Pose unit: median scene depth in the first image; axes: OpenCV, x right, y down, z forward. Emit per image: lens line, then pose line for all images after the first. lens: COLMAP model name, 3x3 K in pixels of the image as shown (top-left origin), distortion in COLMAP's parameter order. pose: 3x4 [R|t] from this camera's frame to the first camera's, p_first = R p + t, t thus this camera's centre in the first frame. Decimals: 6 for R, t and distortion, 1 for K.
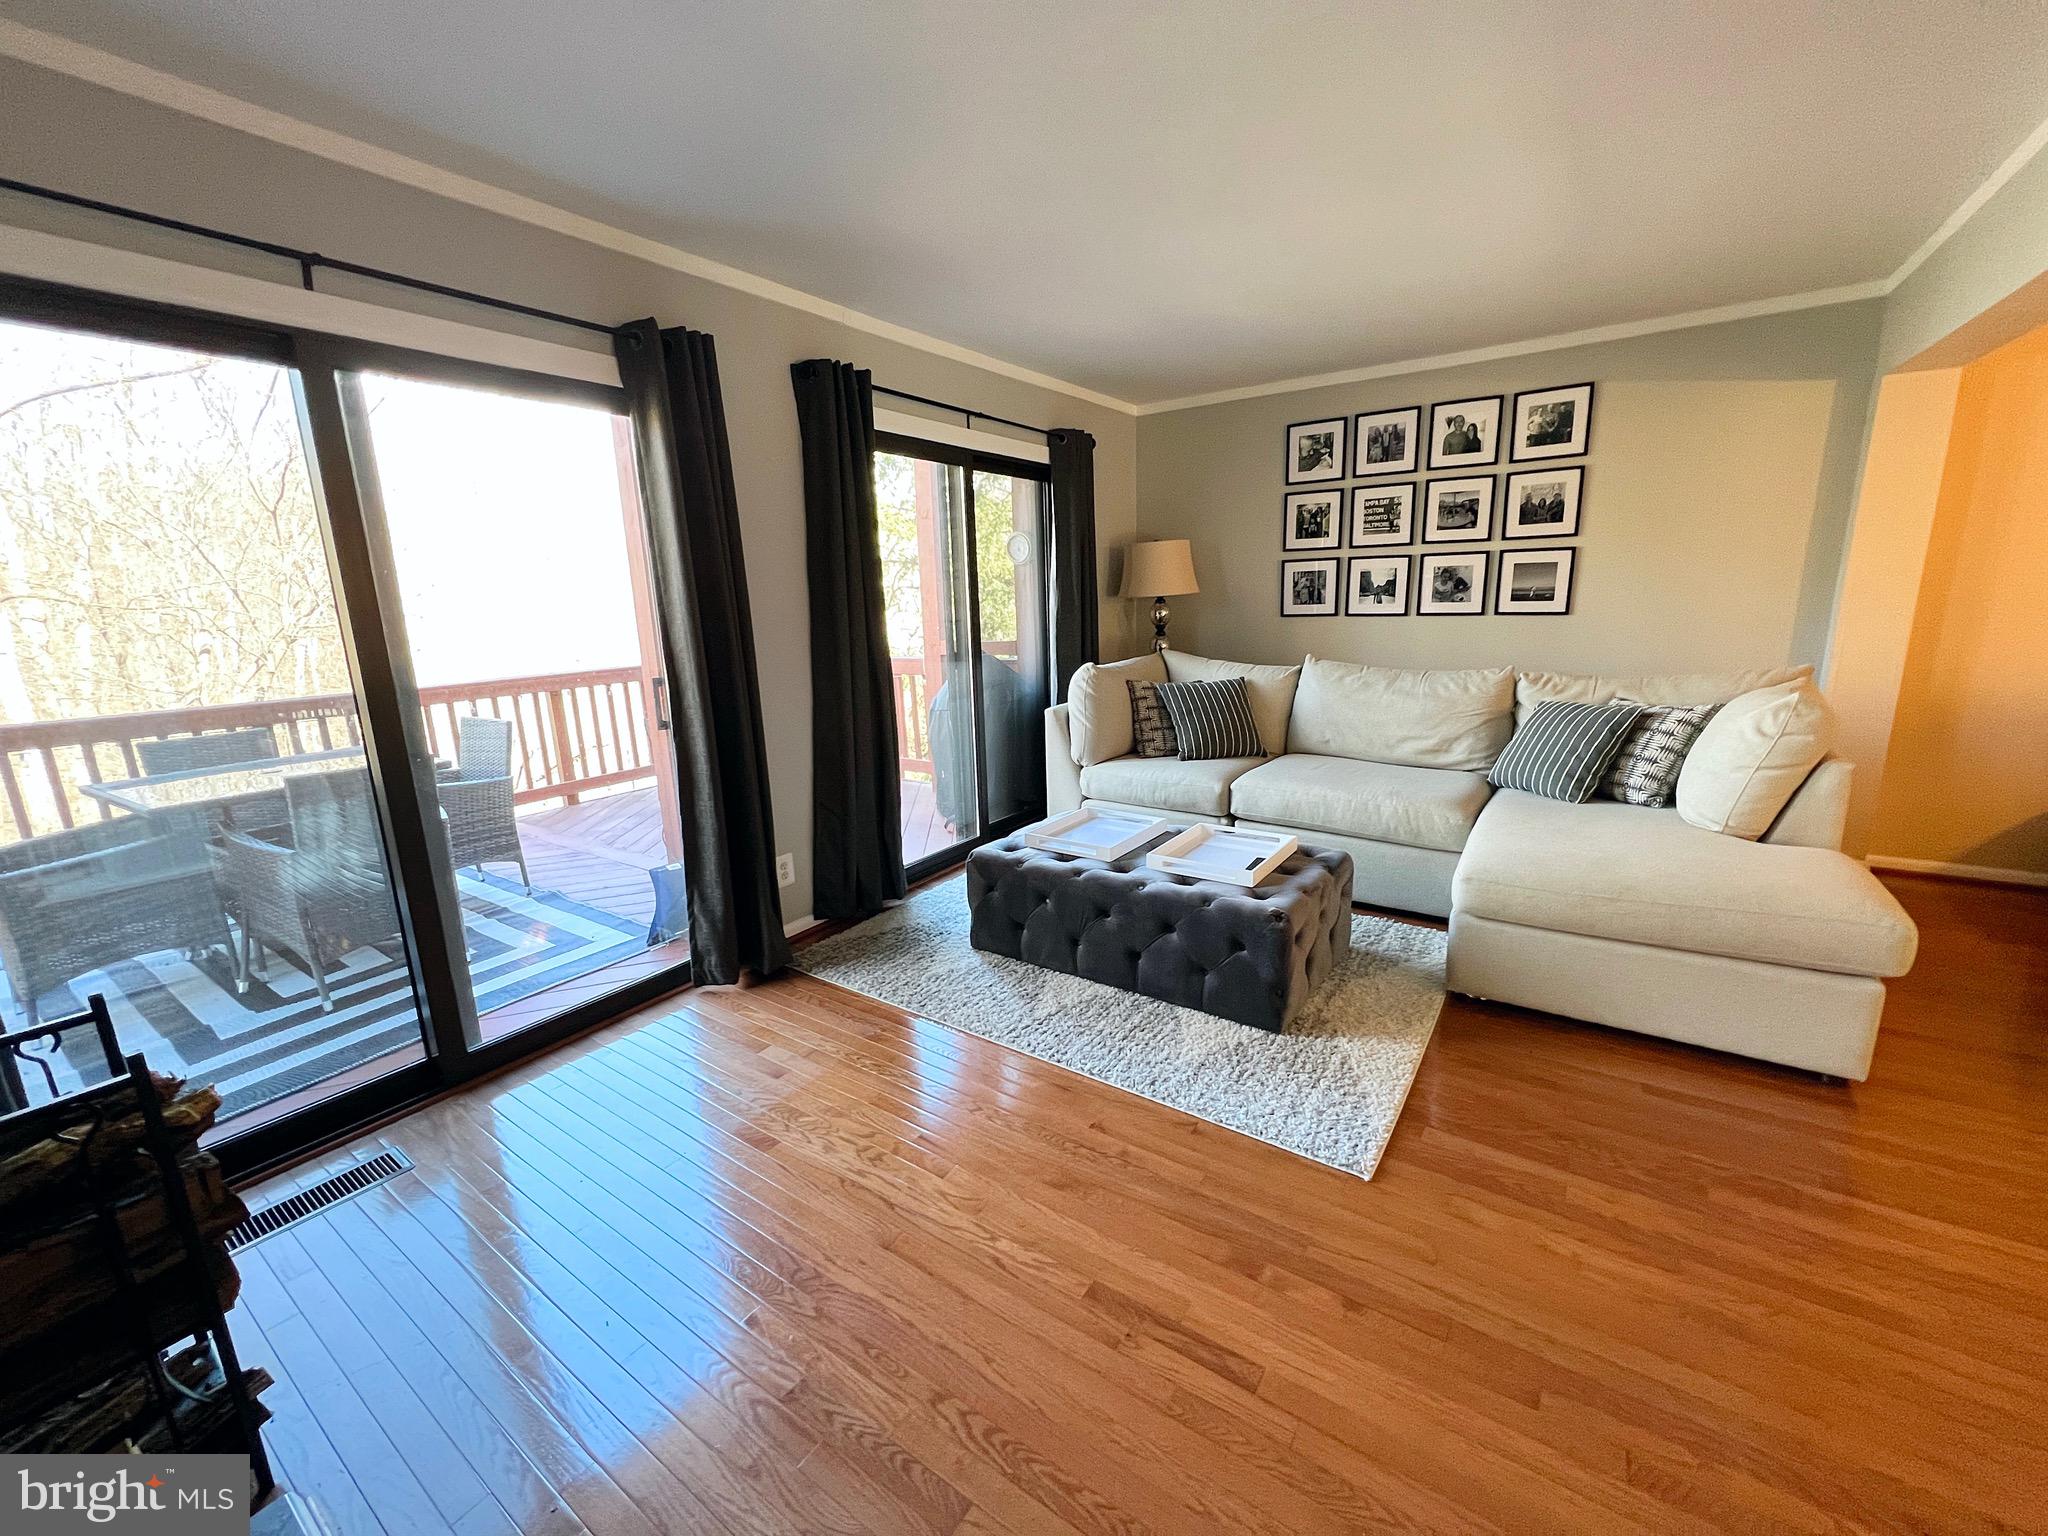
lens RADIAL K [[813.5, 0, 1023.4], [0, 813.5, 774.4], [0, 0, 1]] dist [0.002901, 0.000223]
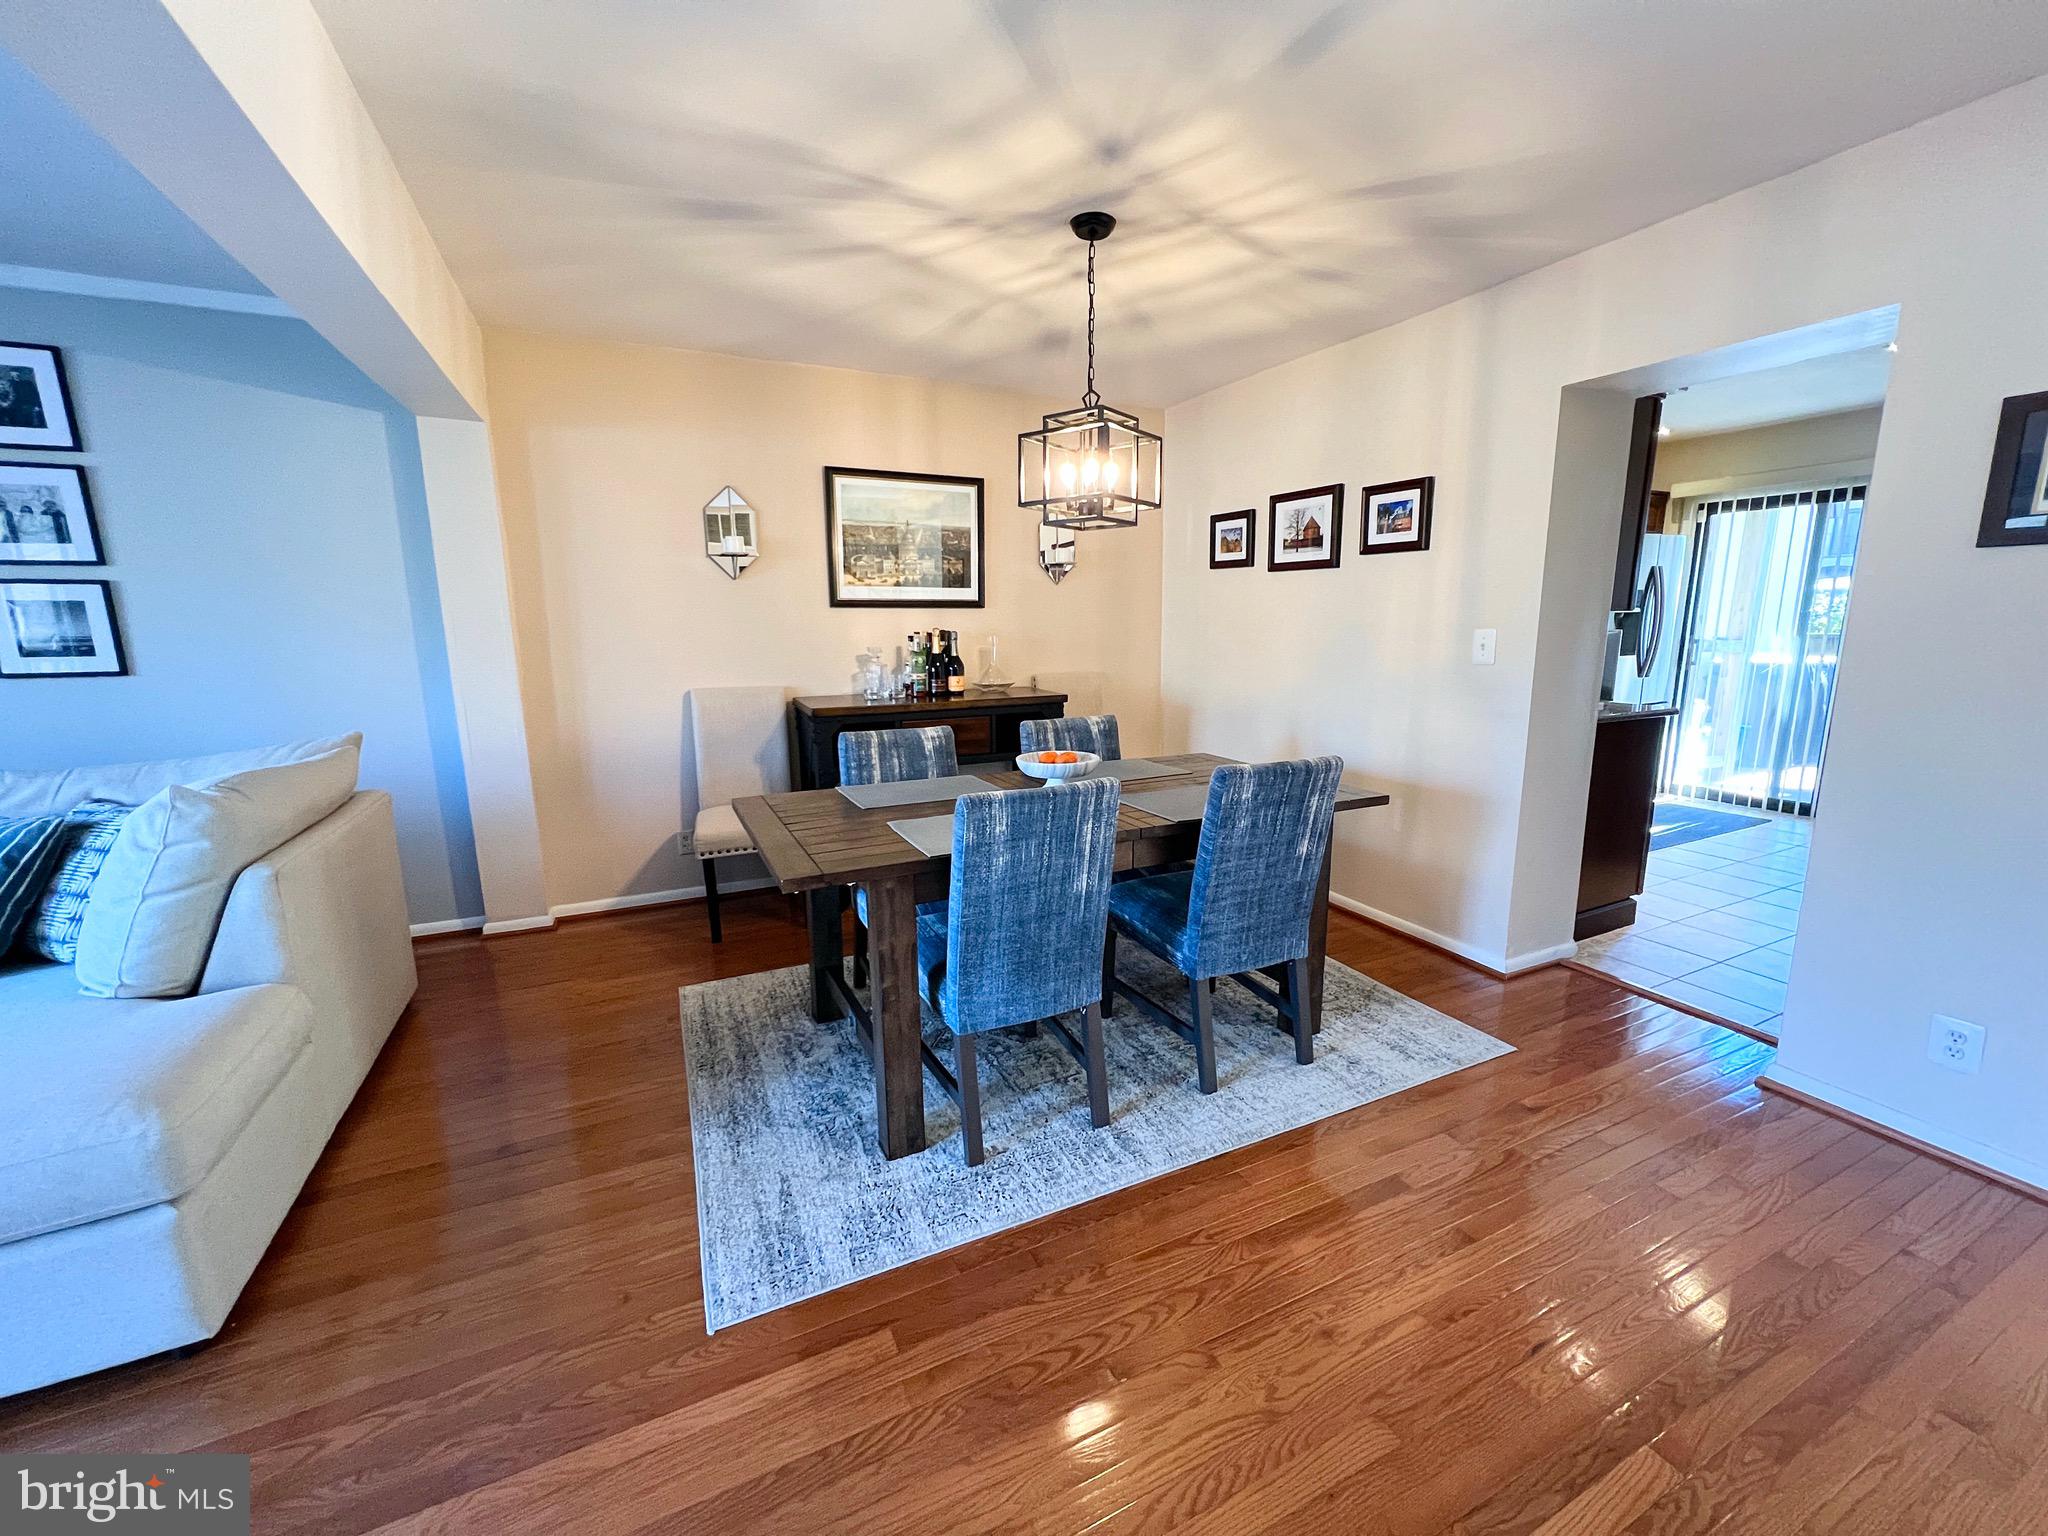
lens RADIAL K [[818.9, 0, 1027.4], [0, 818.9, 773.5], [0, 0, 1]] dist [-0.003138, -0.000317]
pose [[0.493380, -0.132752, 0.859624, 0.671323], [0.179852, 0.982497, 0.048501, -0.009021], [-0.851017, 0.130676, 0.508620, -0.020325]]
